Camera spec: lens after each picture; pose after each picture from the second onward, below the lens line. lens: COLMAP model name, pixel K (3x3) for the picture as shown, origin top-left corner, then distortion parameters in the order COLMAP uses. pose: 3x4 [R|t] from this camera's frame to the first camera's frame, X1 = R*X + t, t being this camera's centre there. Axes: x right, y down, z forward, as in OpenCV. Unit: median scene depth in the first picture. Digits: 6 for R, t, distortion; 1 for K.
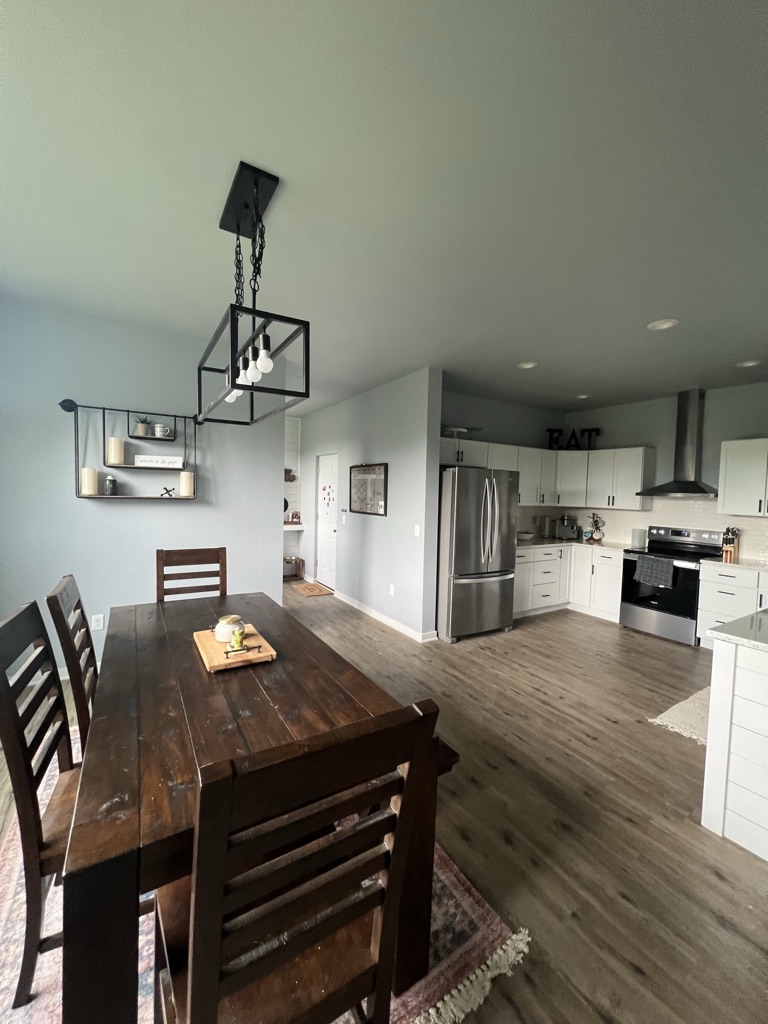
lens RADIAL K [[407.4, 0, 384.8], [0, 407.4, 511.7], [0, 0, 1]] dist [0.000499, 0.000009]
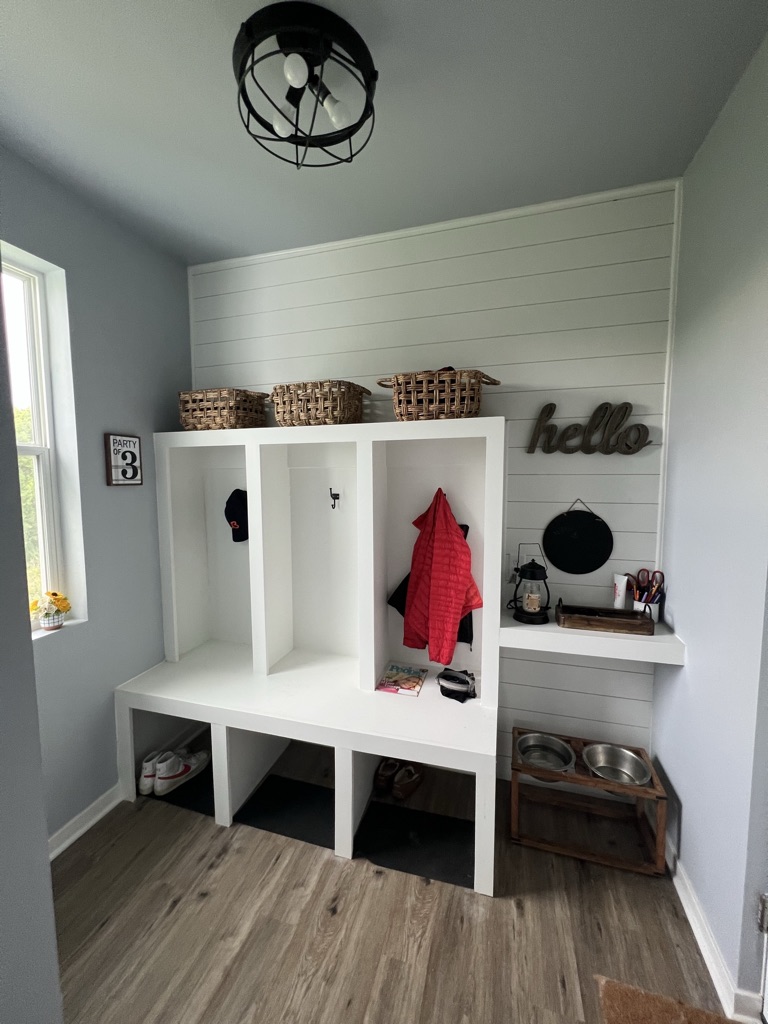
lens RADIAL K [[407.4, 0, 384.7], [0, 407.4, 509.9], [0, 0, 1]] dist [0.000499, 0.000009]
pose [[0.667122, 0.034818, -0.744135, -0.141460], [-0.015591, 0.999341, 0.032782, -0.043980], [0.744786, -0.010268, 0.667225, 0.718904]]
